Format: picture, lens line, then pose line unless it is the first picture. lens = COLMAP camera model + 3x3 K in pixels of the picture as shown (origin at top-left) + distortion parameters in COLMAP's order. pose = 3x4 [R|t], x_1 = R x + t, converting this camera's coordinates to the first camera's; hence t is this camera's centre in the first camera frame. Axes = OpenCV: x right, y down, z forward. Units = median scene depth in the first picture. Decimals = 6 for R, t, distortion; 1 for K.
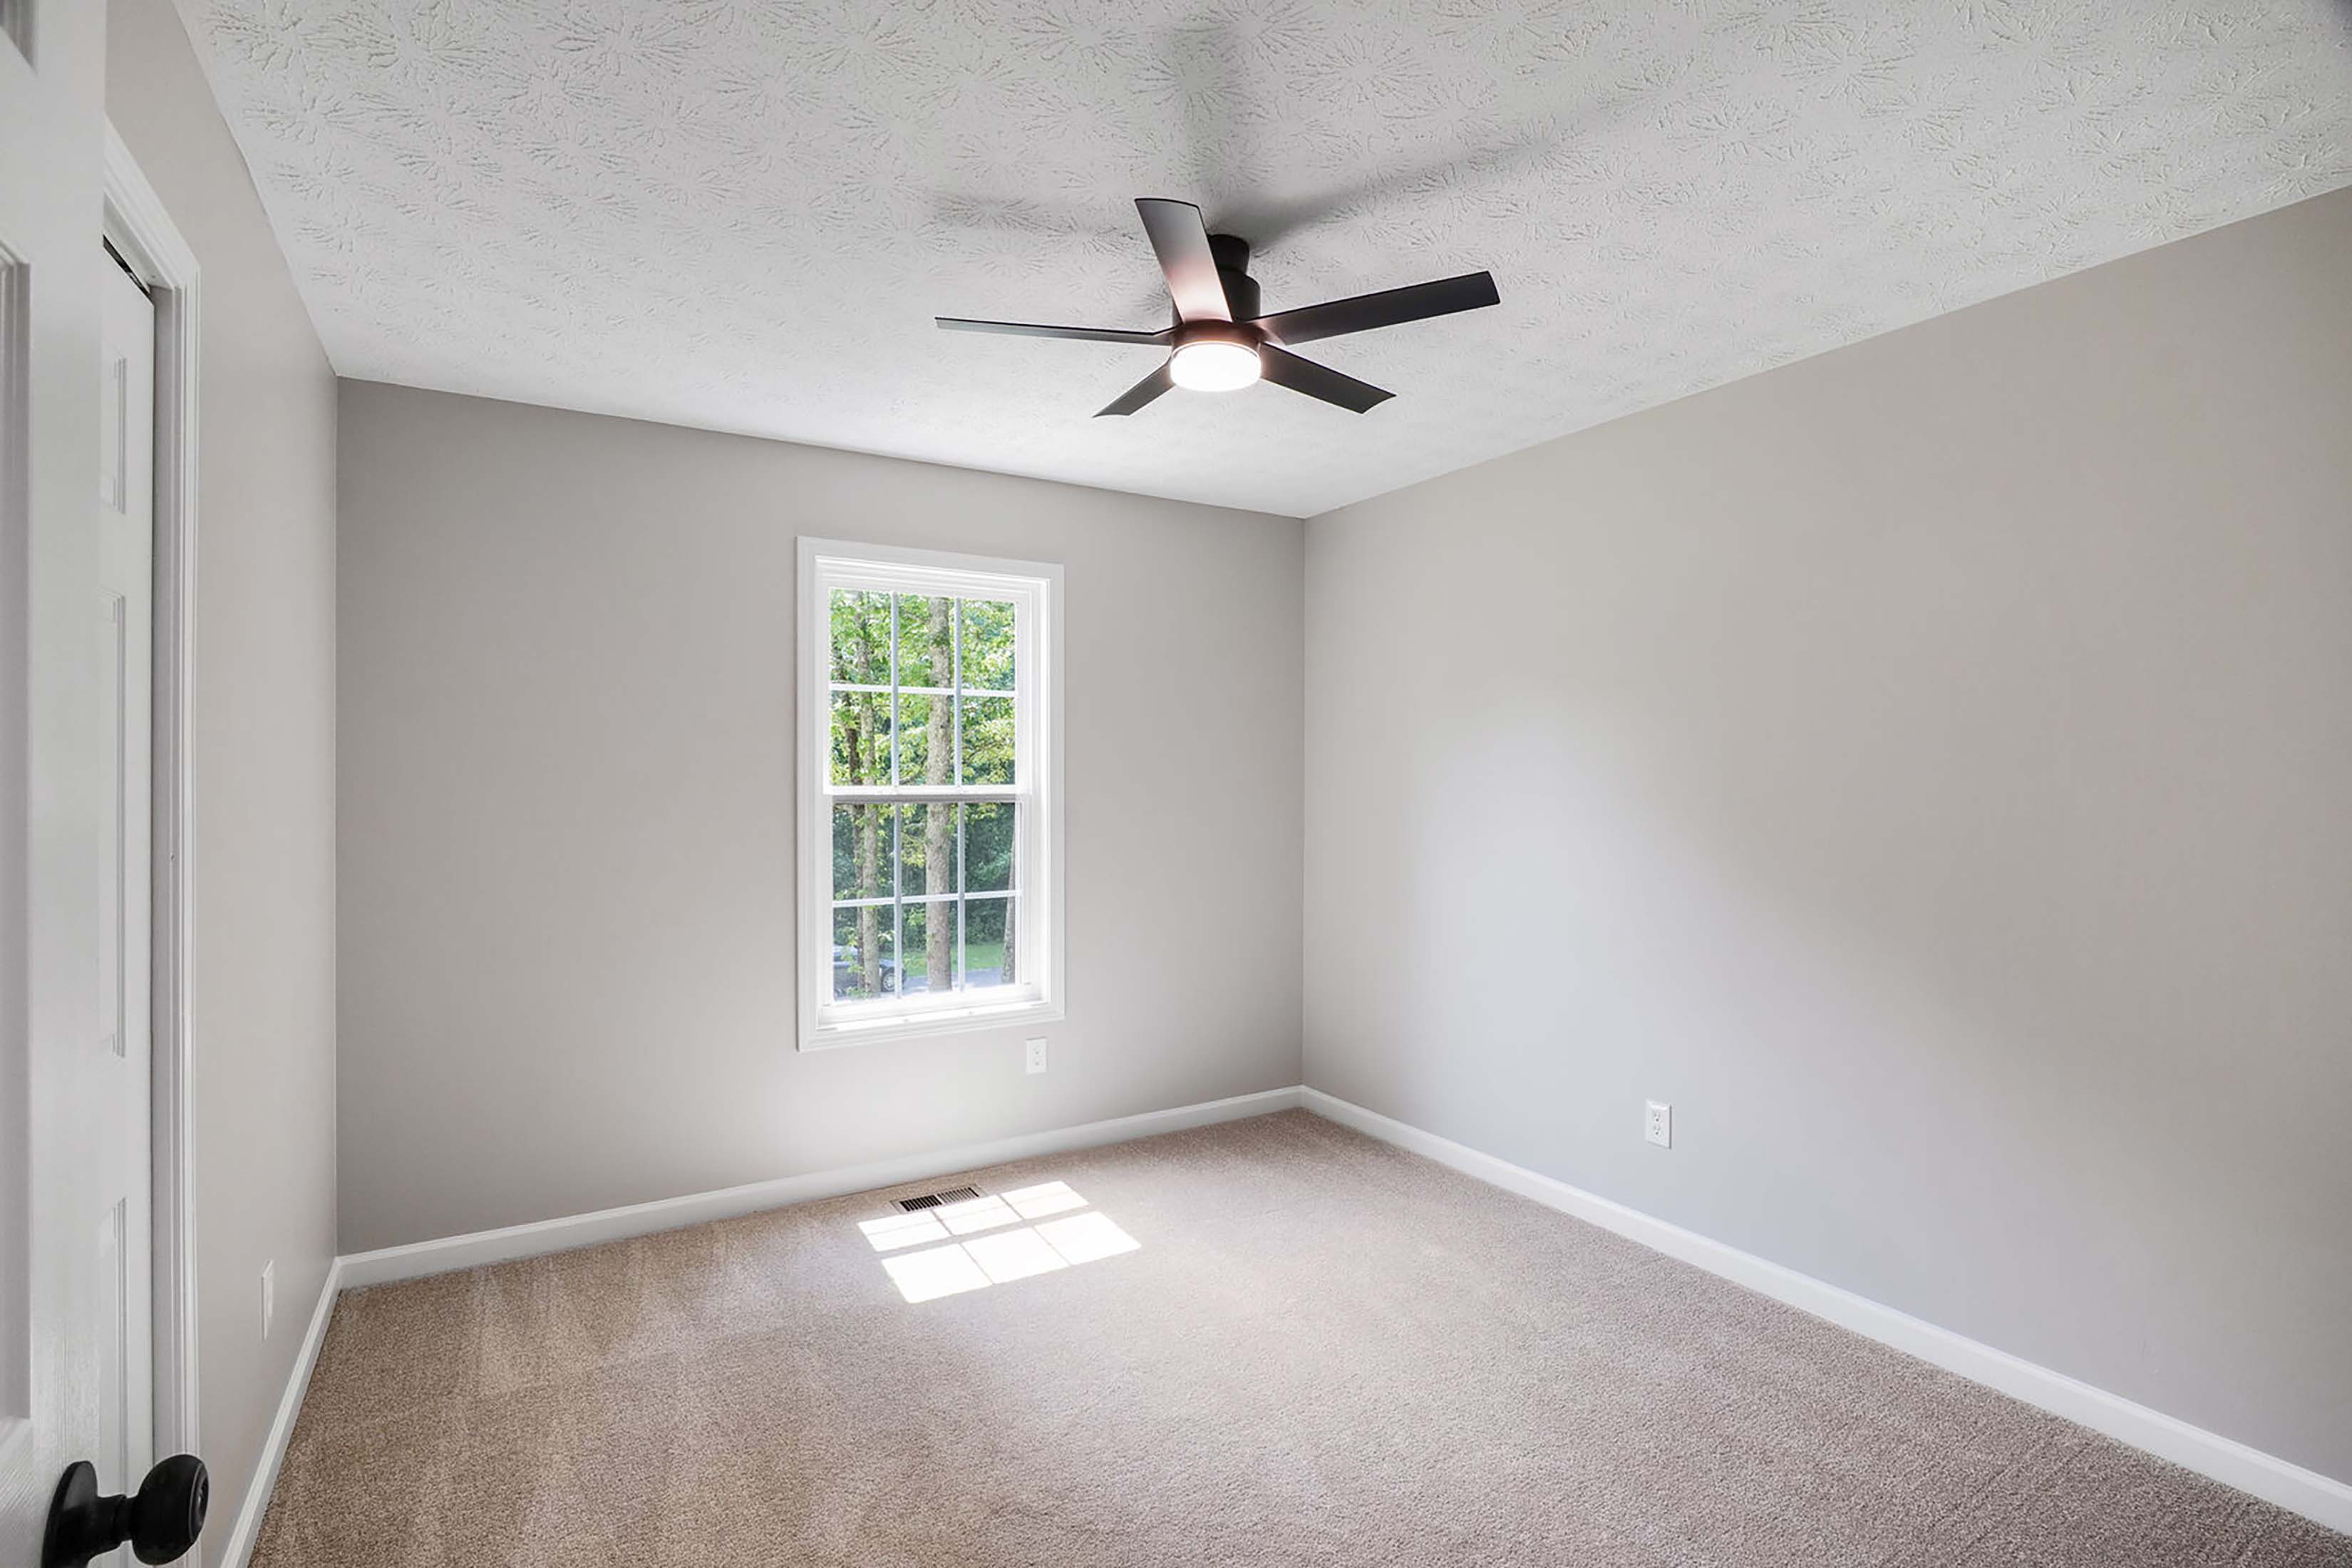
lens RADIAL K [[1087.5, 0, 1165.9], [0, 1087.5, 769.3], [0, 0, 1]] dist [-0.020233, 0.000219]
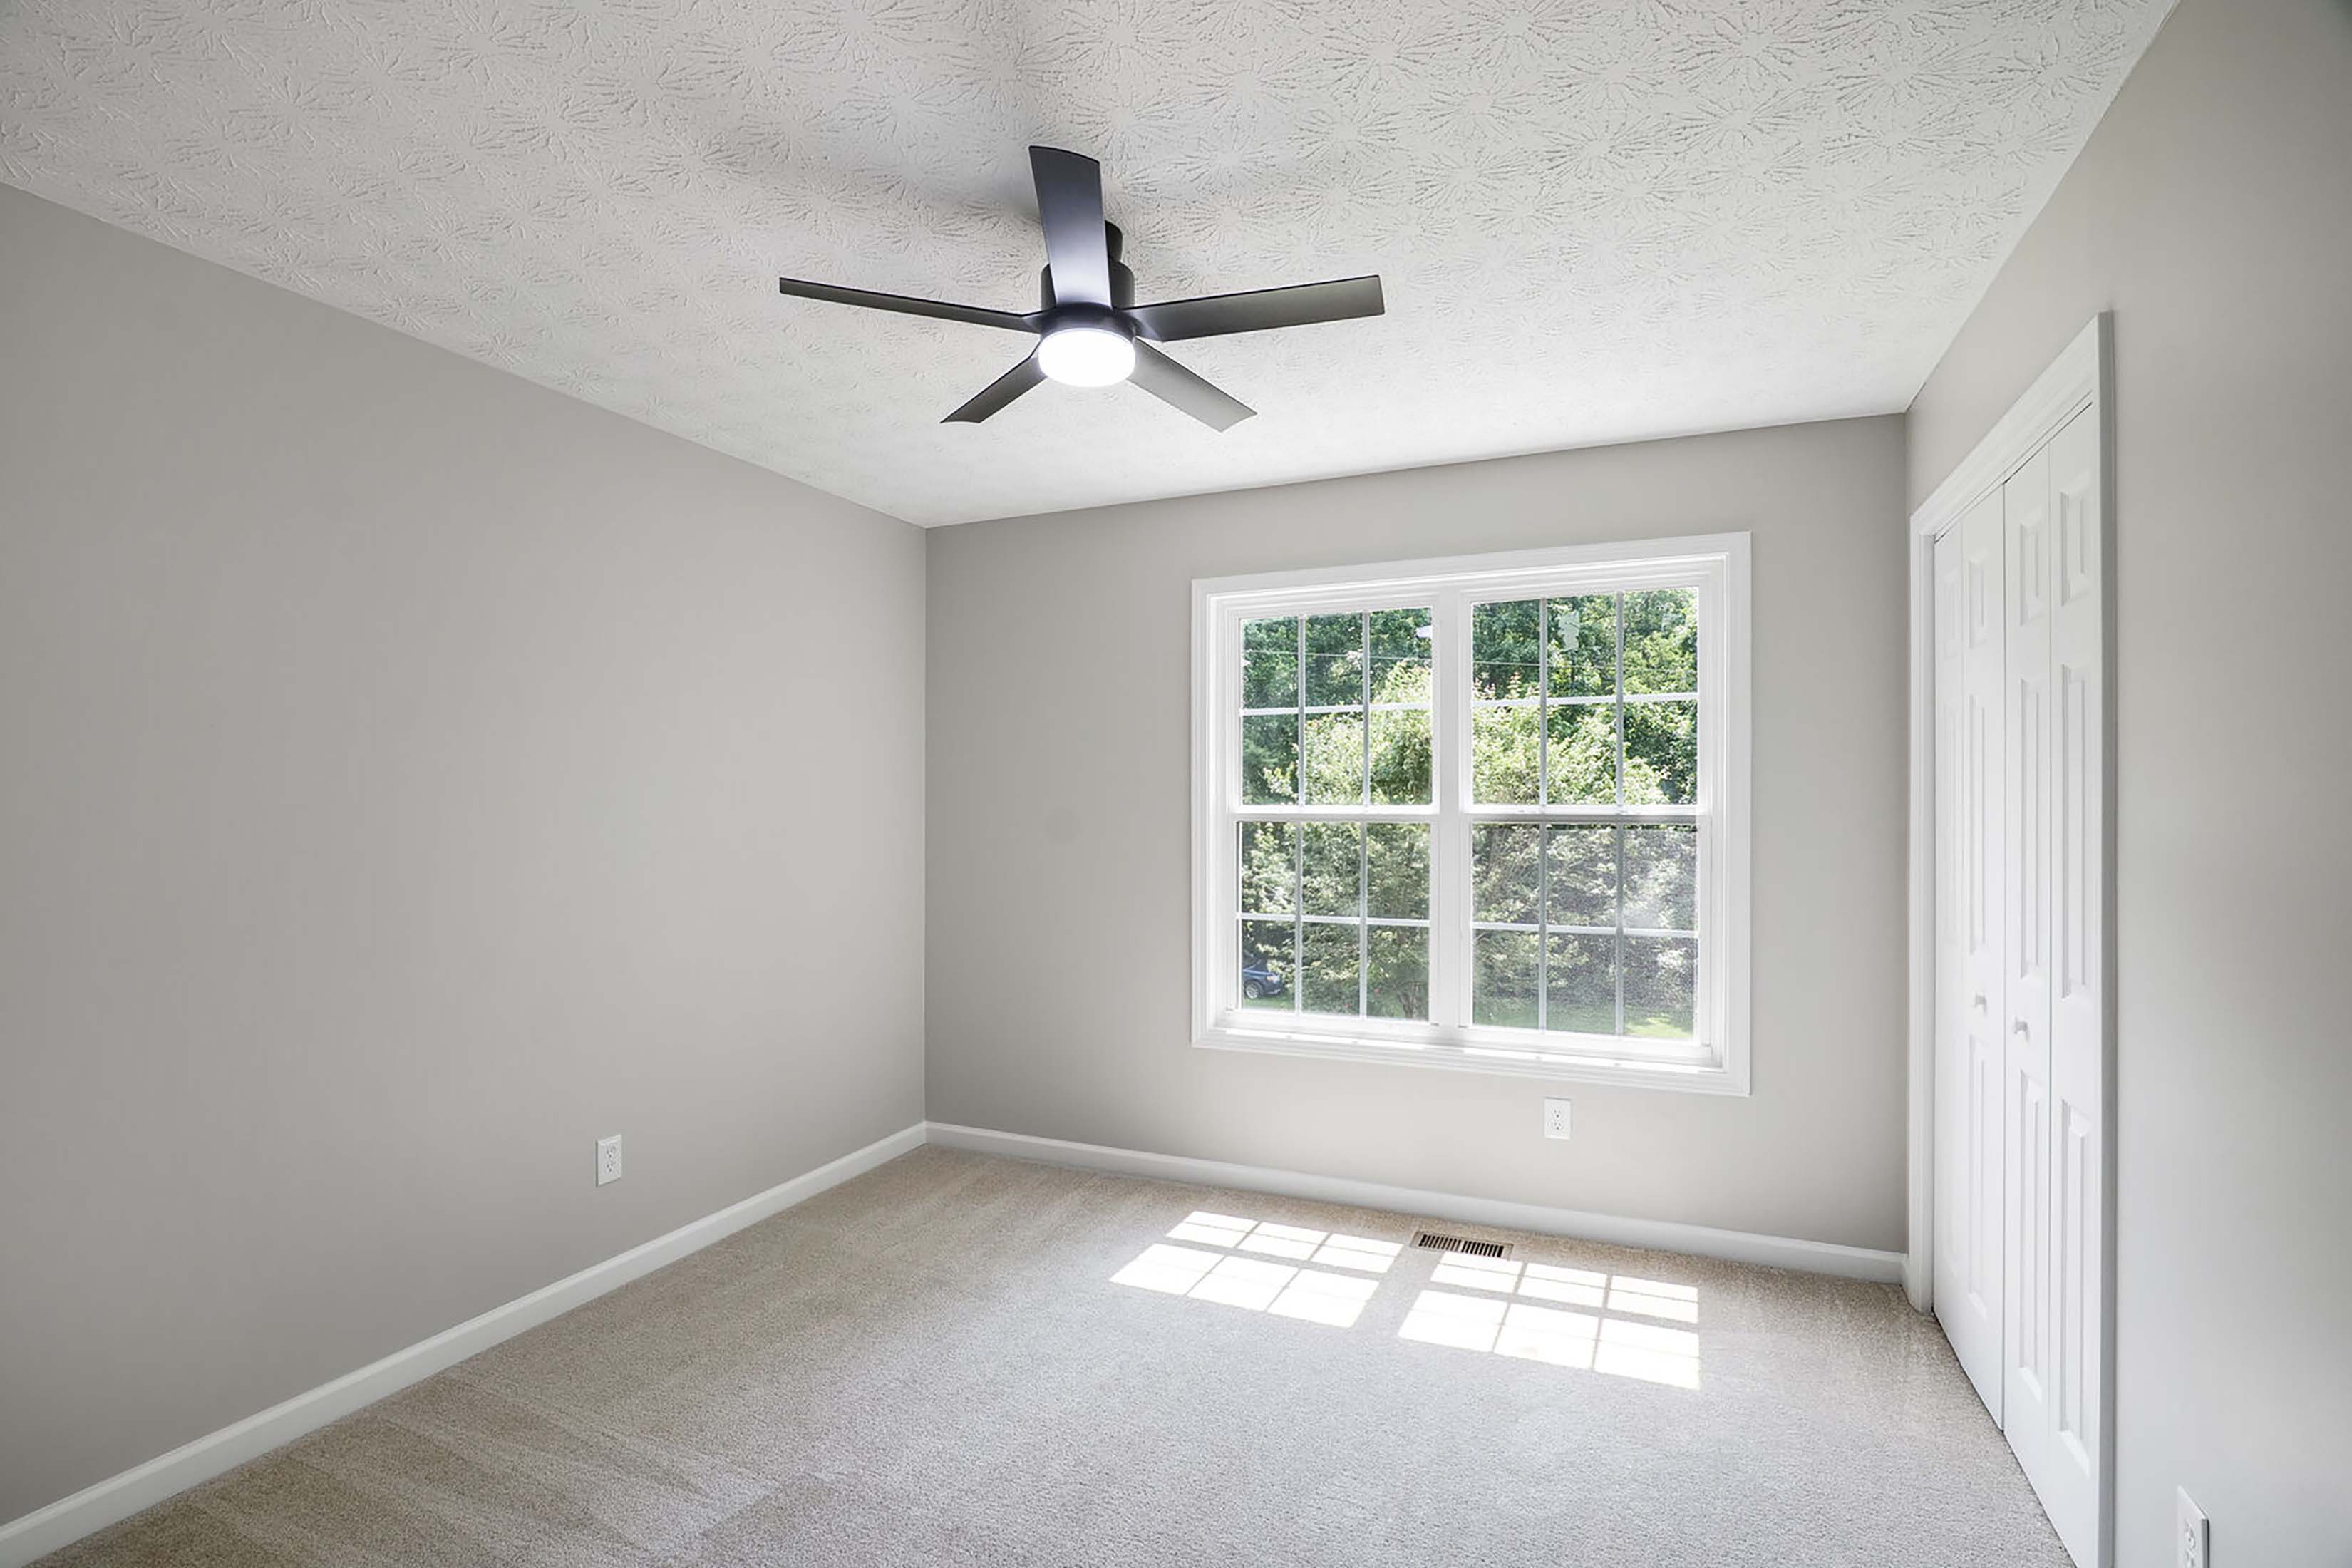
lens RADIAL K [[1087.5, 0, 1168.0], [0, 1087.5, 807.4], [0, 0, 1]] dist [-0.020233, 0.000219]
pose [[0.573843, -0.000812, -0.818965, 0.411505], [0.013947, 0.999864, 0.008782, 0.004625], [0.818846, -0.016461, 0.573777, 0.254283]]
